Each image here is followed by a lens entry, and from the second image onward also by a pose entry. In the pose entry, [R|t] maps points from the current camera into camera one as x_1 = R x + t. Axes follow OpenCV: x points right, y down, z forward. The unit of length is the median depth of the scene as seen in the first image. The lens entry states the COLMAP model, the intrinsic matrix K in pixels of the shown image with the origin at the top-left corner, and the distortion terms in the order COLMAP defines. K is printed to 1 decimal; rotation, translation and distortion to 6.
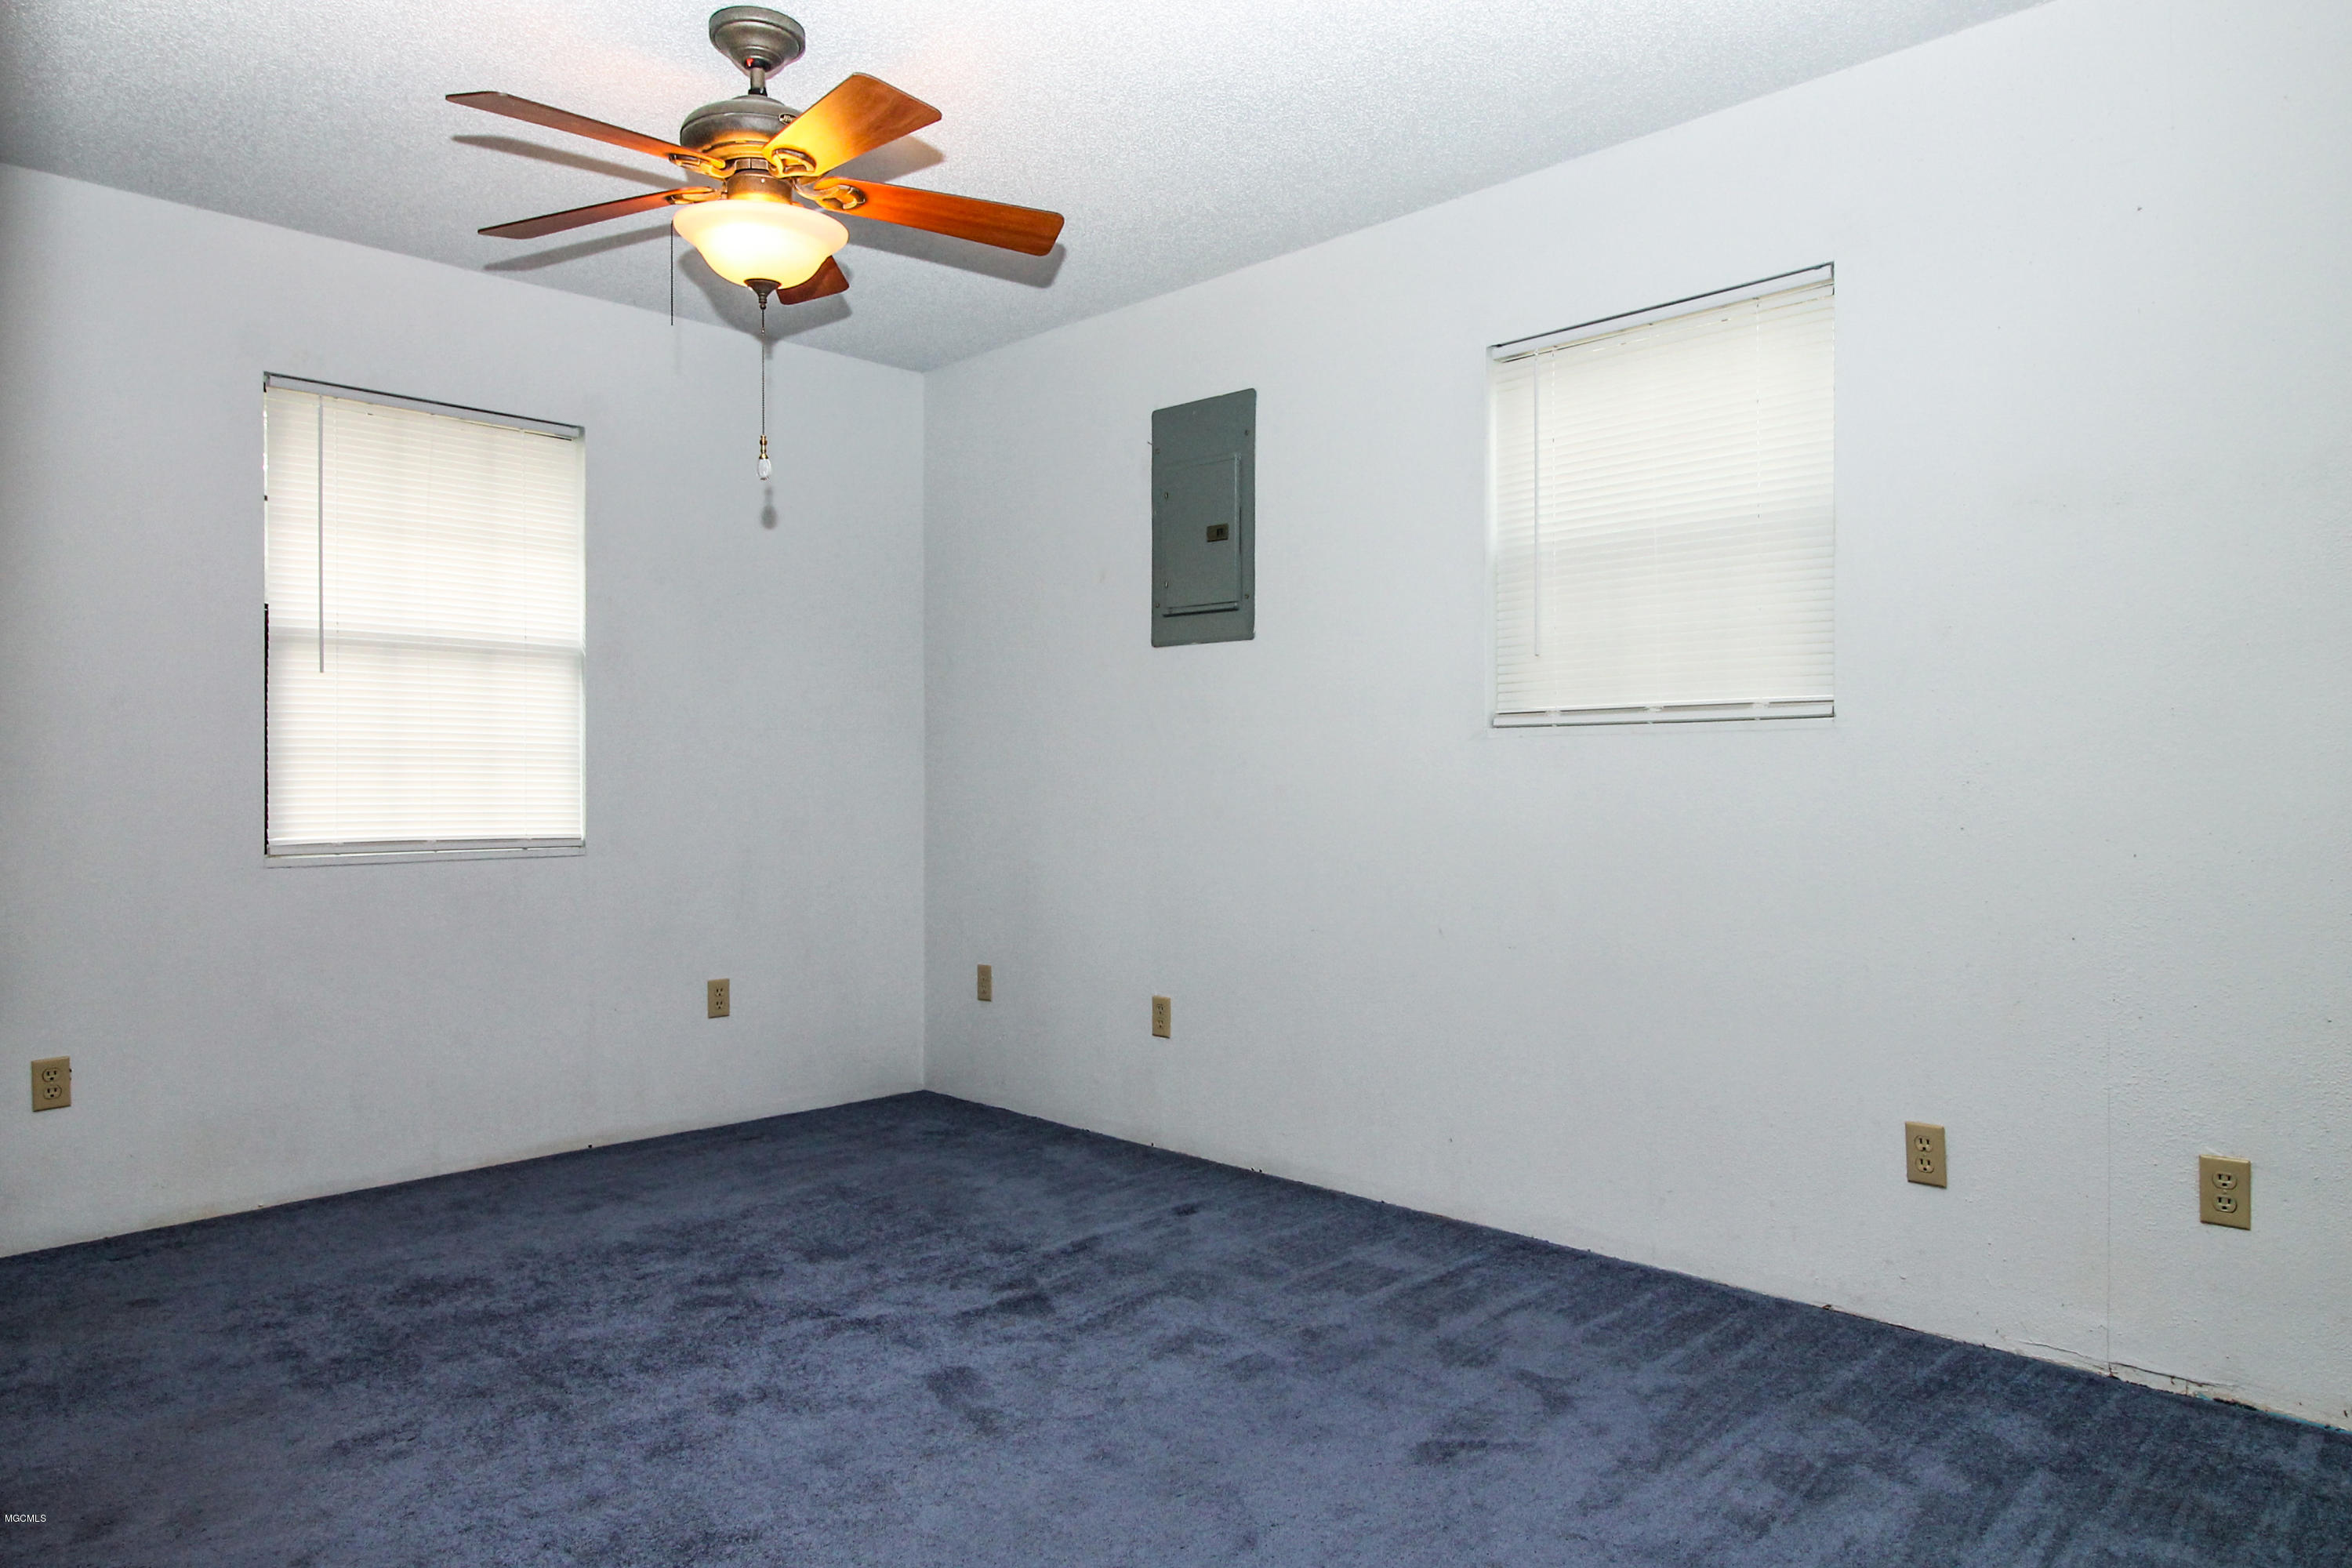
lens RADIAL K [[1420.5, 0, 1176.0], [0, 1420.5, 784.0], [0, 0, 1]] dist [0.009342, -0.002364]
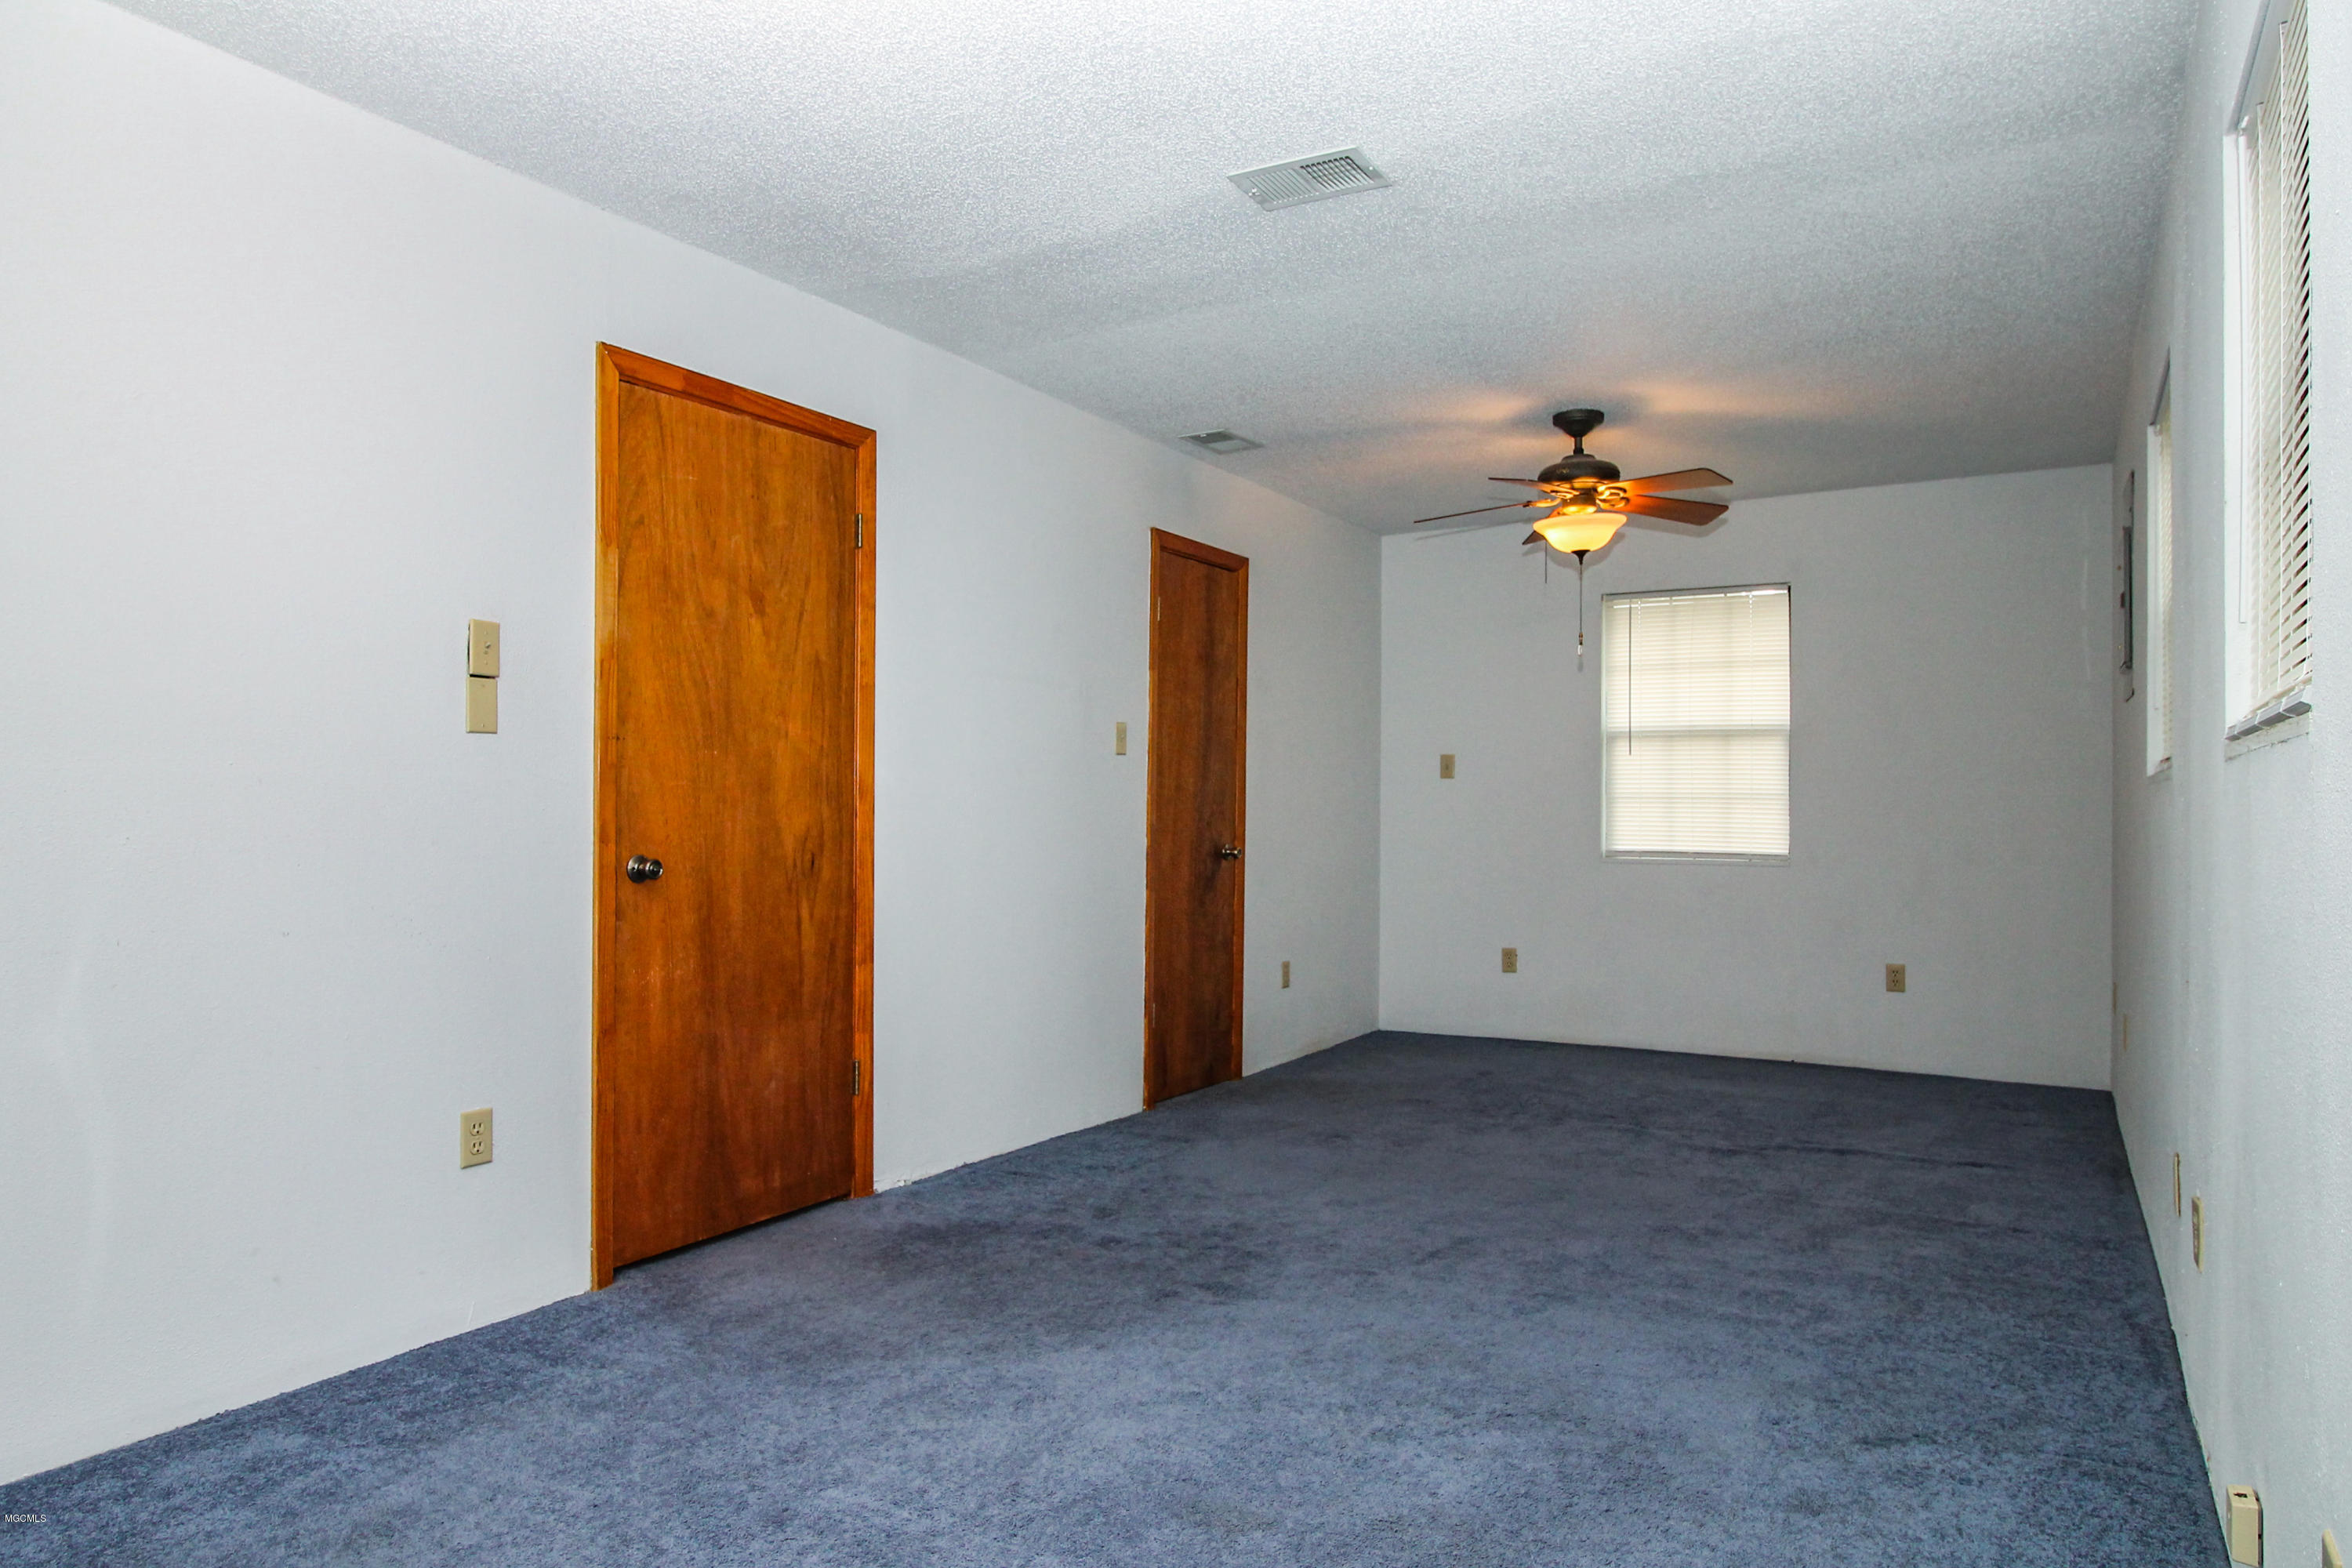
lens RADIAL K [[1420.5, 0, 1176.0], [0, 1420.5, 784.0], [0, 0, 1]] dist [0.009342, -0.002364]
pose [[0.227699, -0.017603, -0.973572, 0.981830], [0.000123, 0.999837, -0.018049, -0.008723], [0.973732, 0.003990, 0.227664, 0.038341]]
